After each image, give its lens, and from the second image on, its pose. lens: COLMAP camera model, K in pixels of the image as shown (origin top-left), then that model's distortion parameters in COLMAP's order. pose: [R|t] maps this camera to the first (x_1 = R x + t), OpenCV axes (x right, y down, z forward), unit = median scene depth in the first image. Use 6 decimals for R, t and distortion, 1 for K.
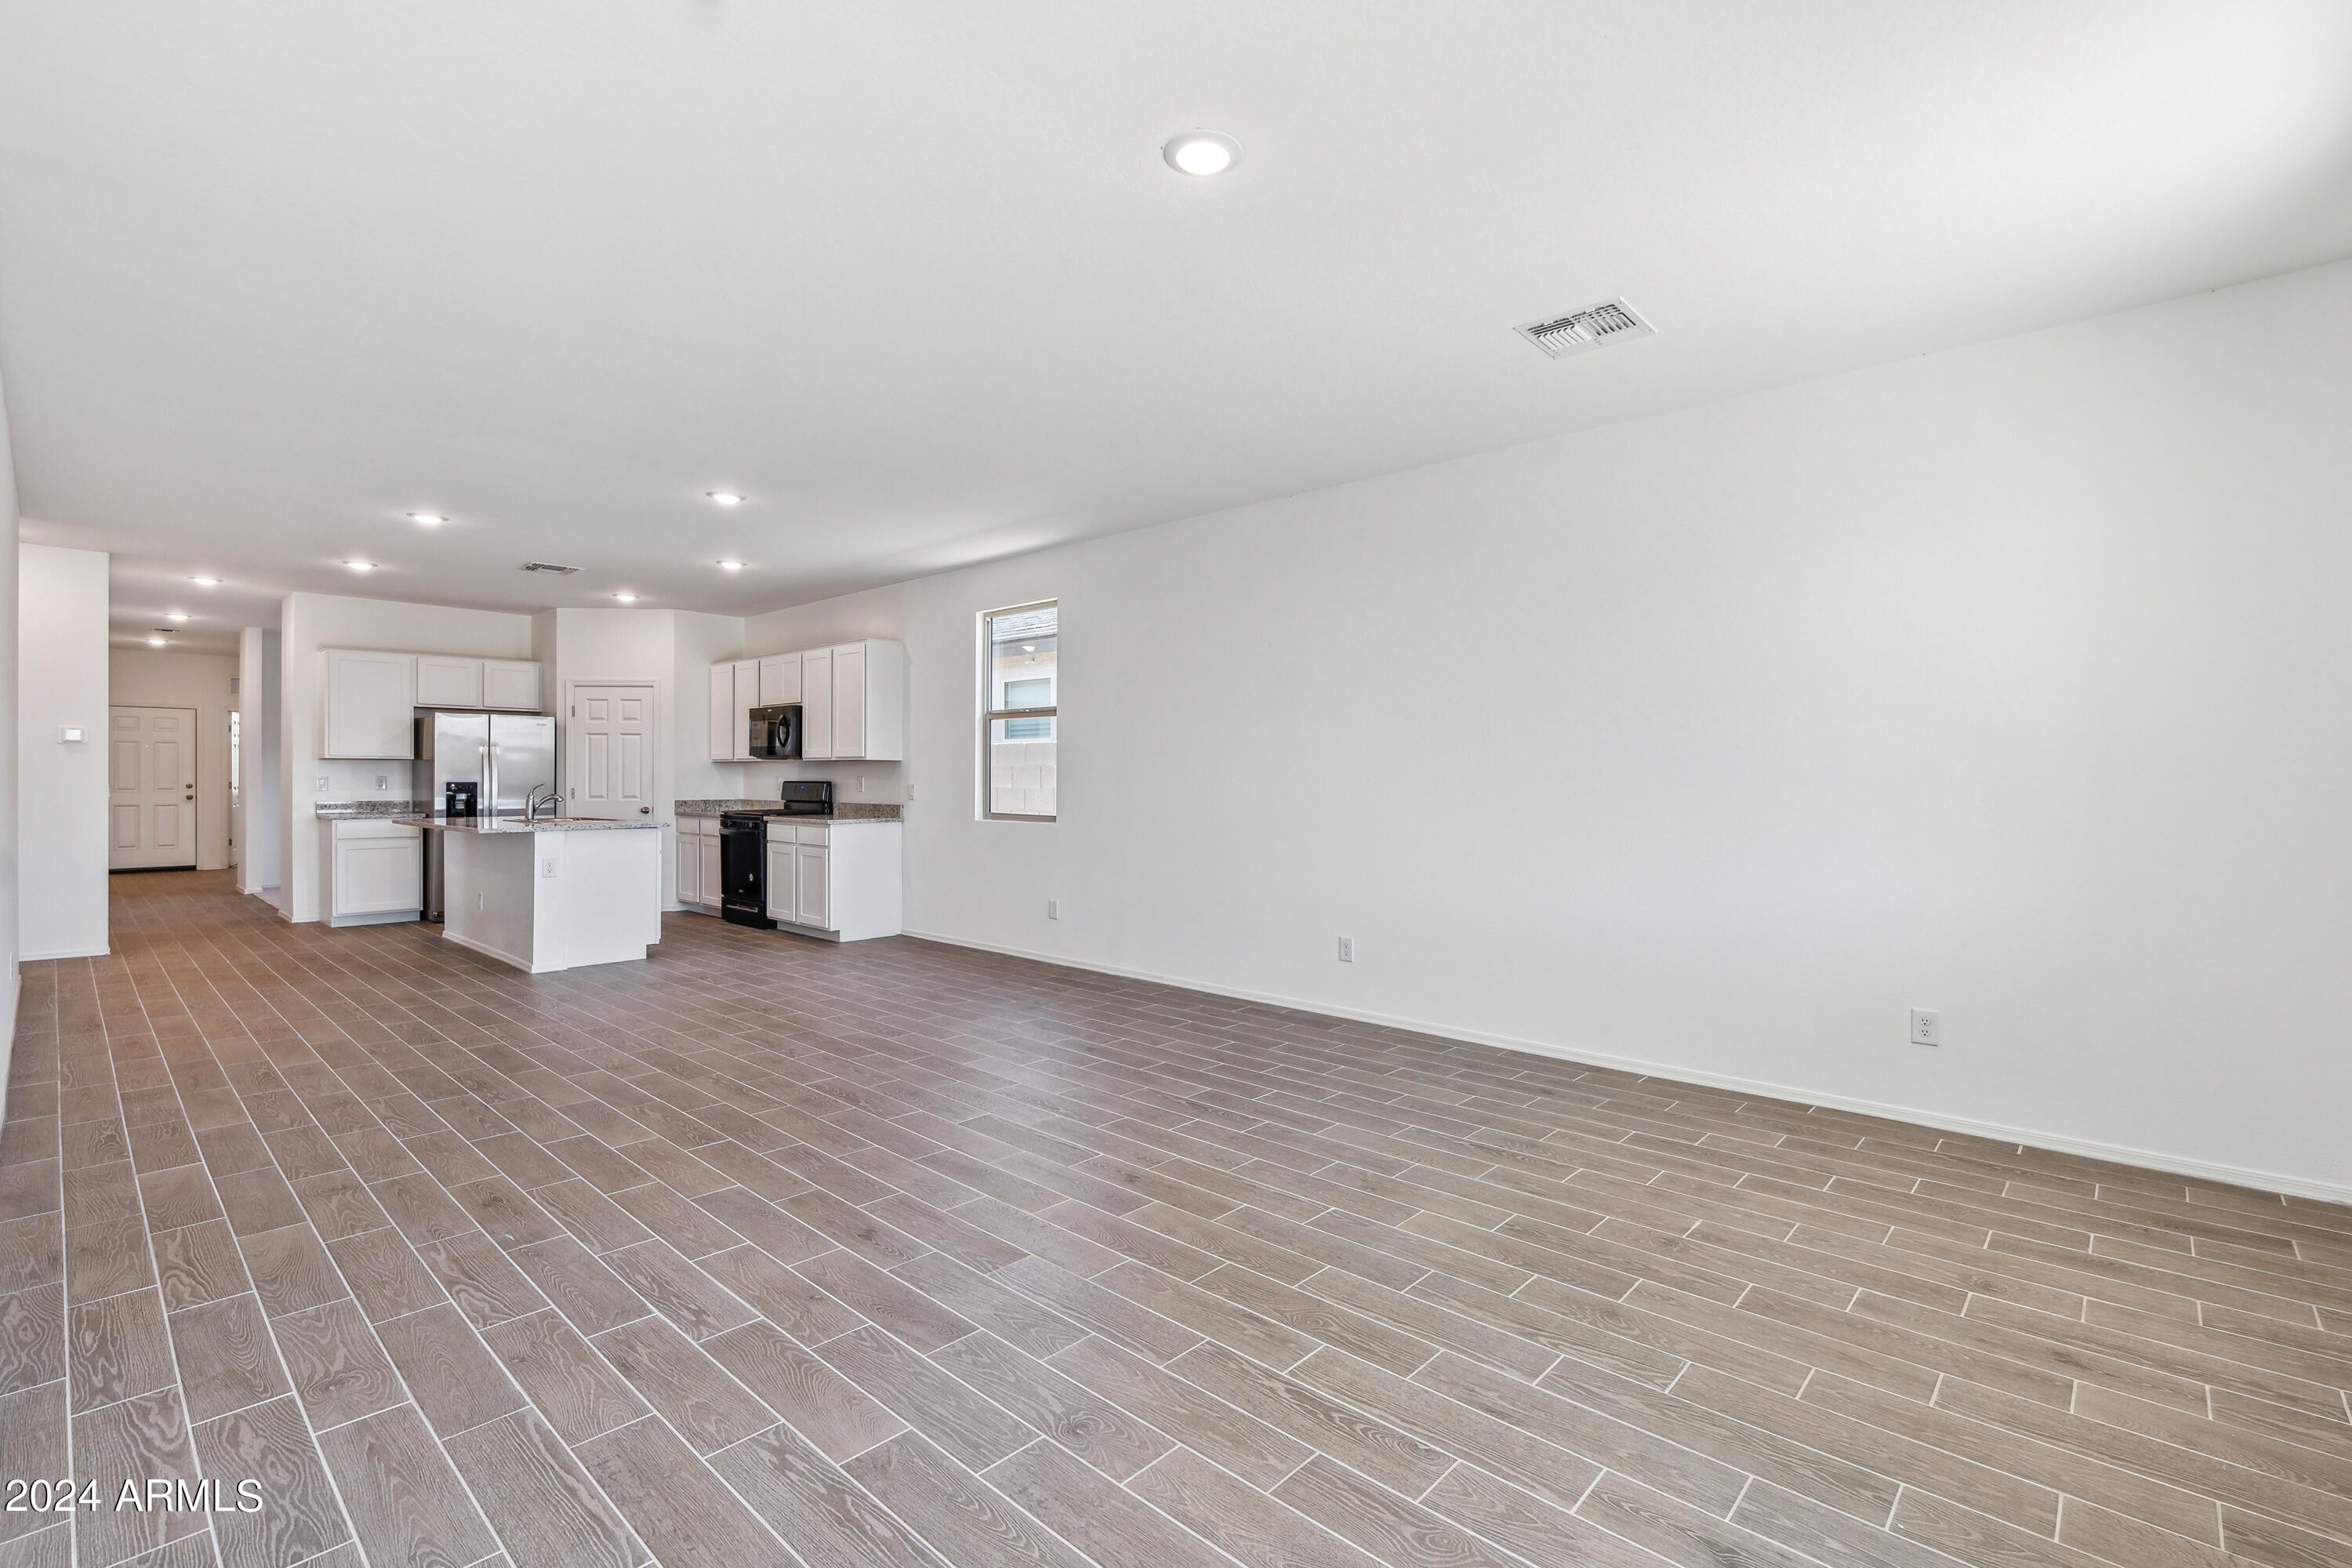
lens RADIAL K [[1041.2, 0, 1180.3], [0, 1041.2, 789.4], [0, 0, 1]] dist [-0.005845, -0.000763]
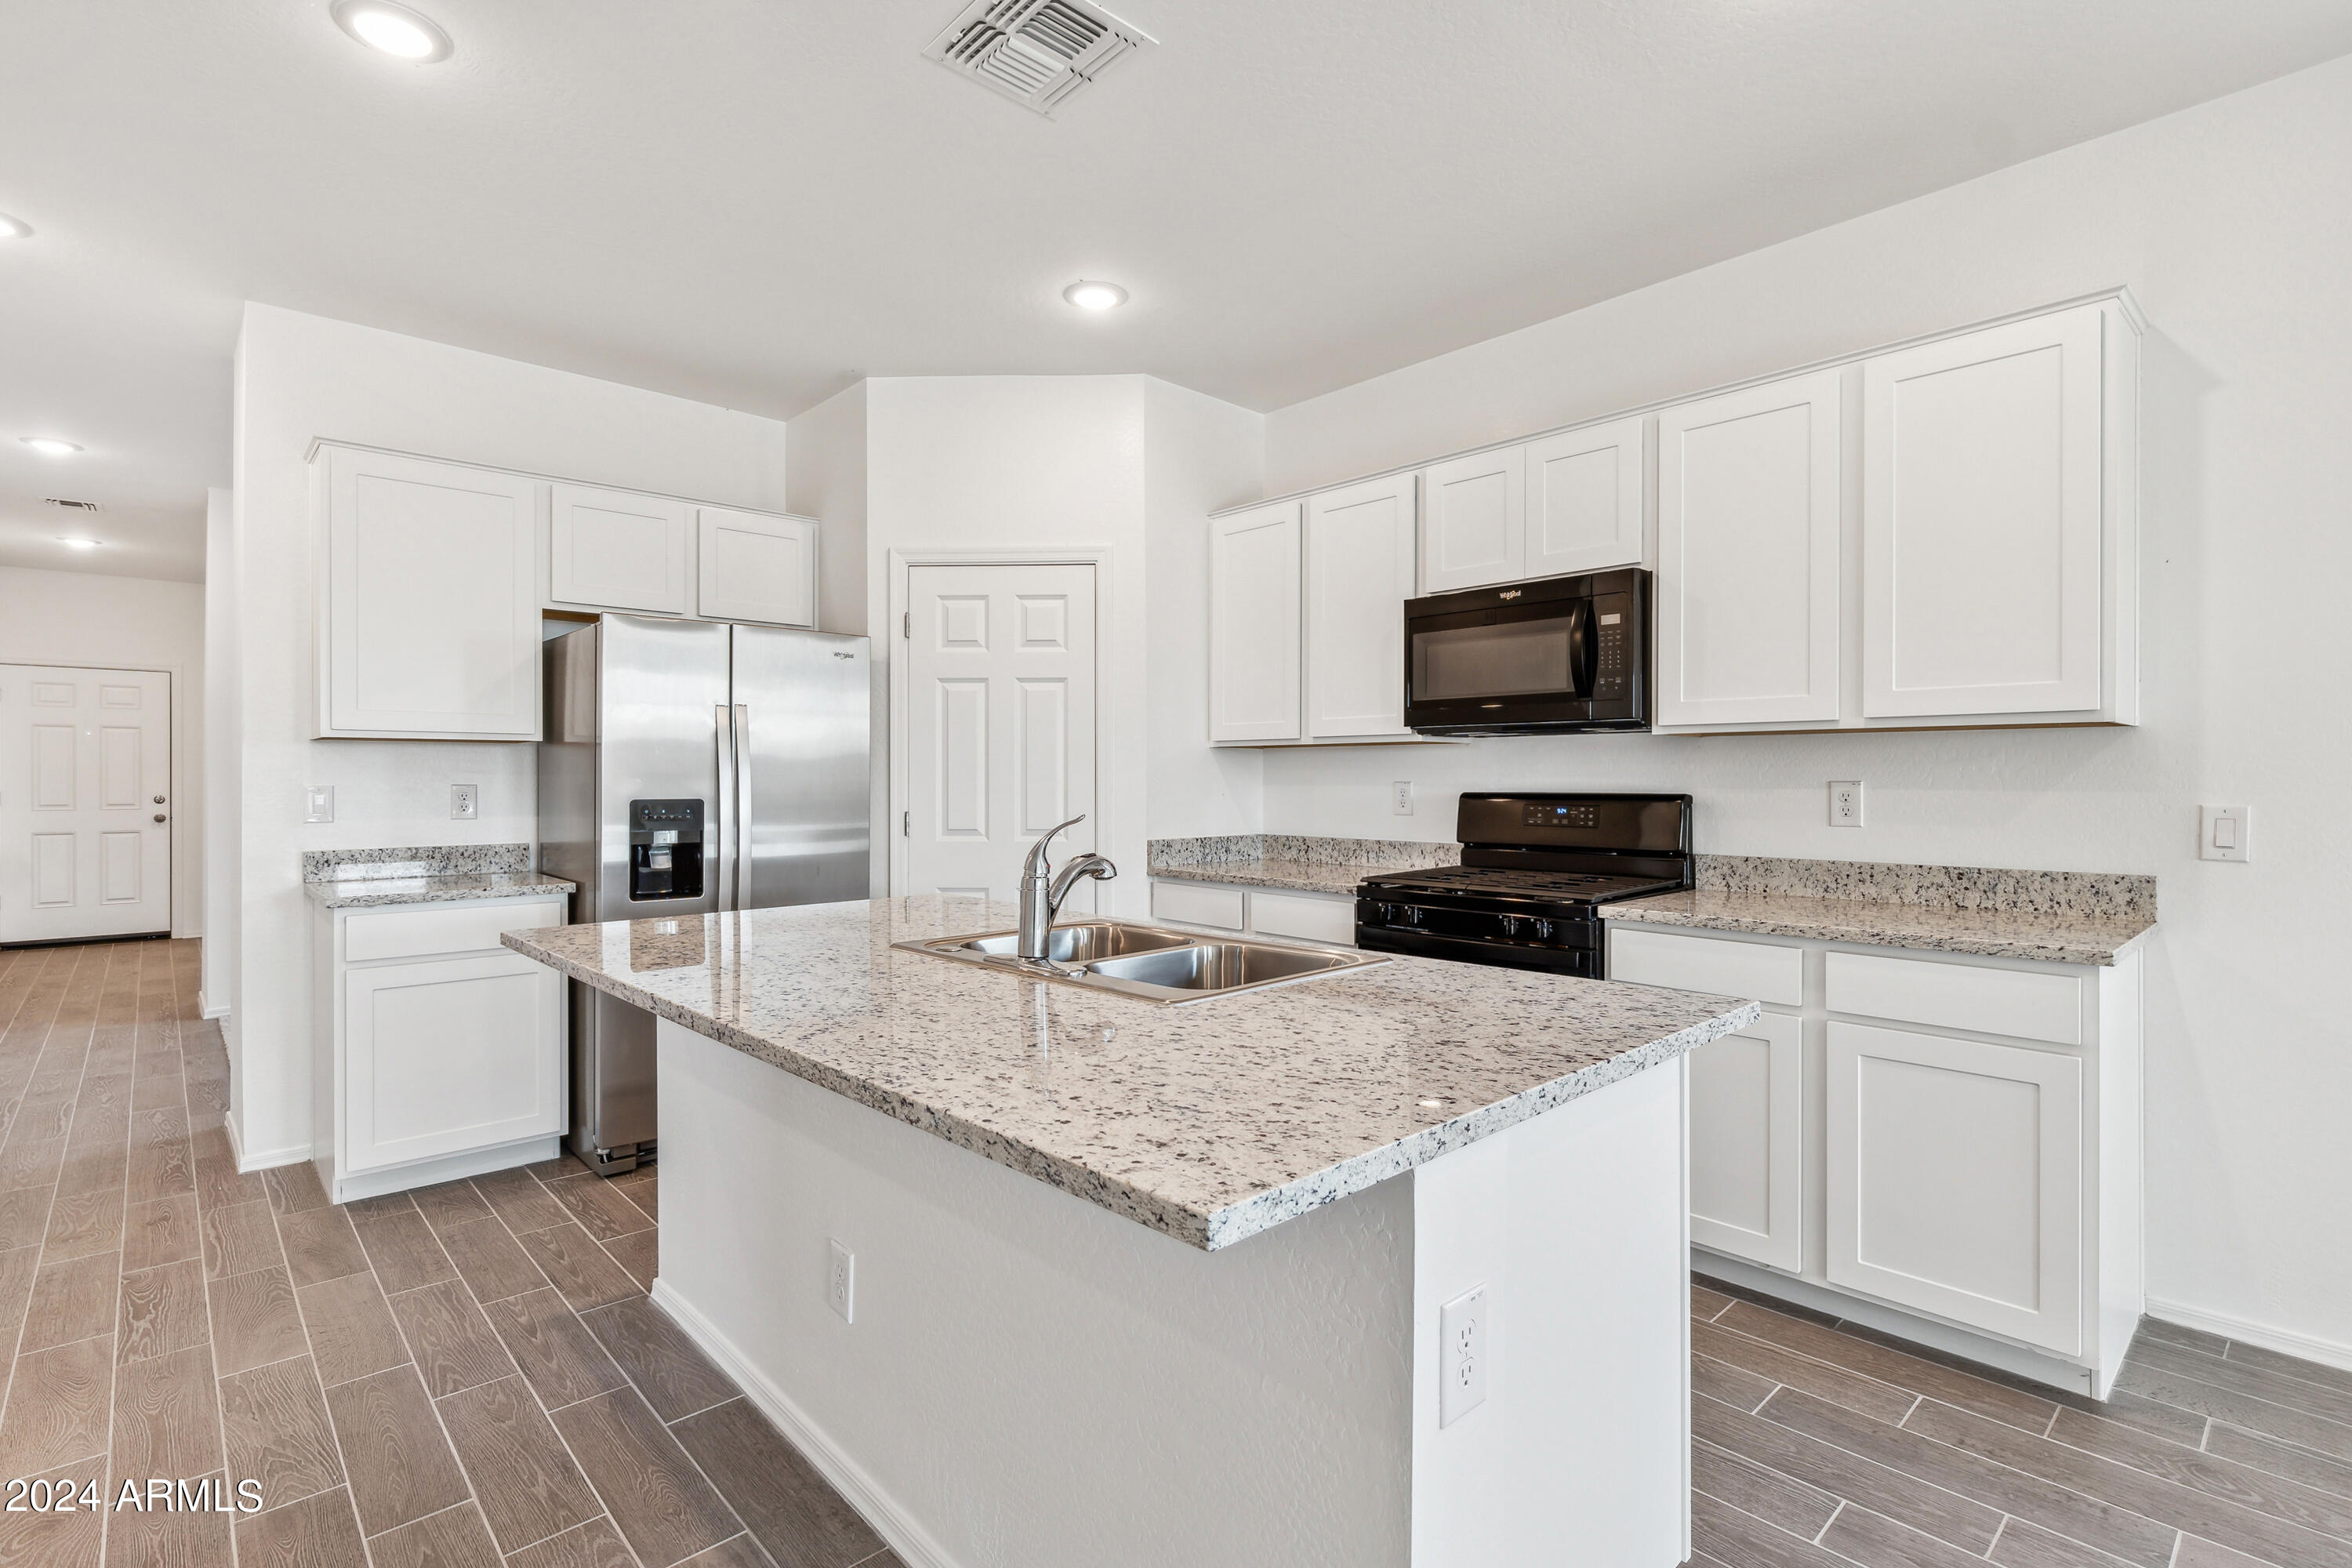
lens RADIAL K [[1110.7, 0, 1170.8], [0, 1110.7, 772.3], [0, 0, 1]] dist [0.002685, 0.000618]
pose [[0.996290, -0.004384, -0.085945, -0.466342], [0.002809, 0.999826, -0.018436, -0.008530], [0.086011, 0.018126, 0.996129, 0.600878]]
